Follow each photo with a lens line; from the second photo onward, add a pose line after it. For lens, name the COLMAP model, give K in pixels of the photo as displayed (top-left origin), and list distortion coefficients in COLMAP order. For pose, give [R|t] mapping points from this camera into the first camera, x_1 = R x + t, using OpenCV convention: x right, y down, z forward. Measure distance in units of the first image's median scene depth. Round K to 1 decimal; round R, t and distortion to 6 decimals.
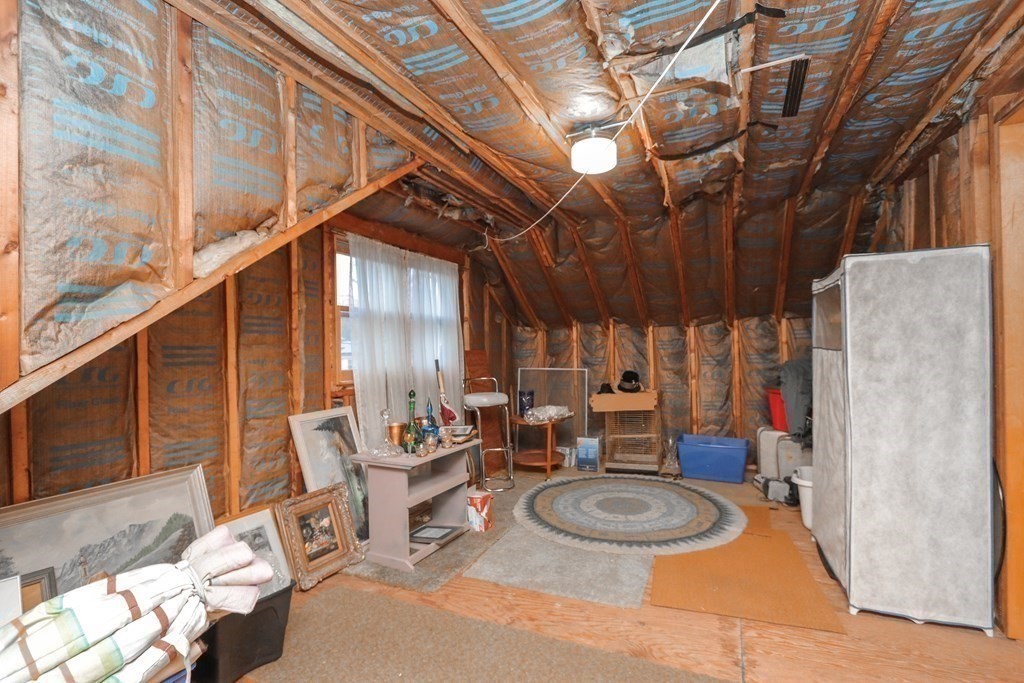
lens RADIAL K [[481.8, 0, 510.9], [0, 481.8, 346.6], [0, 0, 1]] dist [-0.020029, 0.000509]
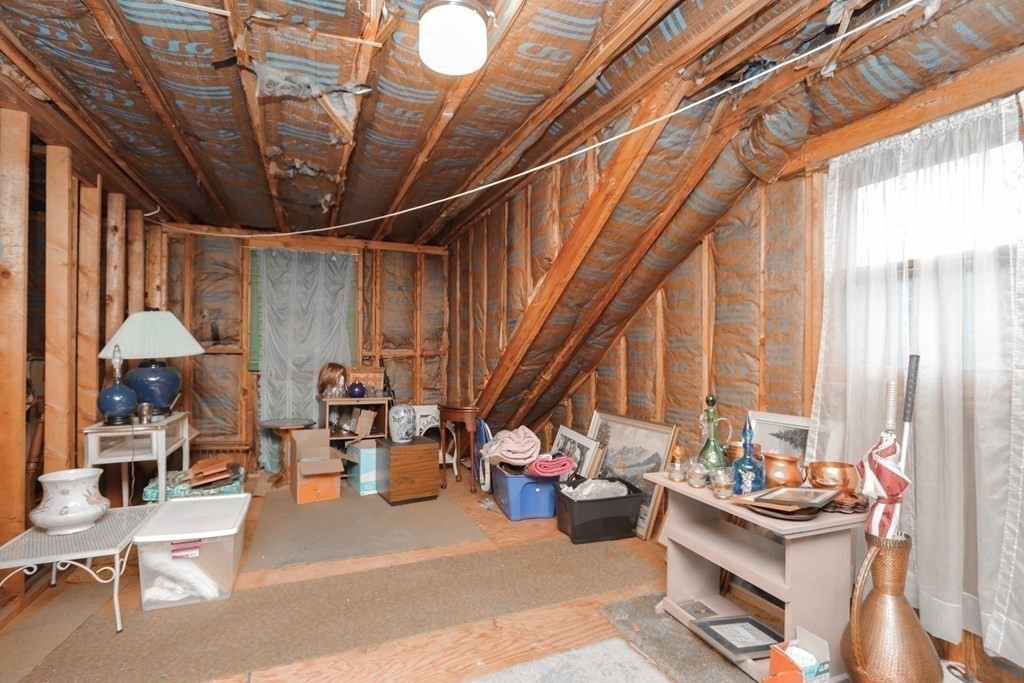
lens RADIAL K [[481.8, 0, 507.7], [0, 481.8, 347.1], [0, 0, 1]] dist [-0.020029, 0.000509]
pose [[-0.680139, 0.014695, -0.732936, 0.519133], [0.012763, 0.999885, 0.008203, 0.011447], [0.732972, -0.003776, -0.680248, 1.282336]]
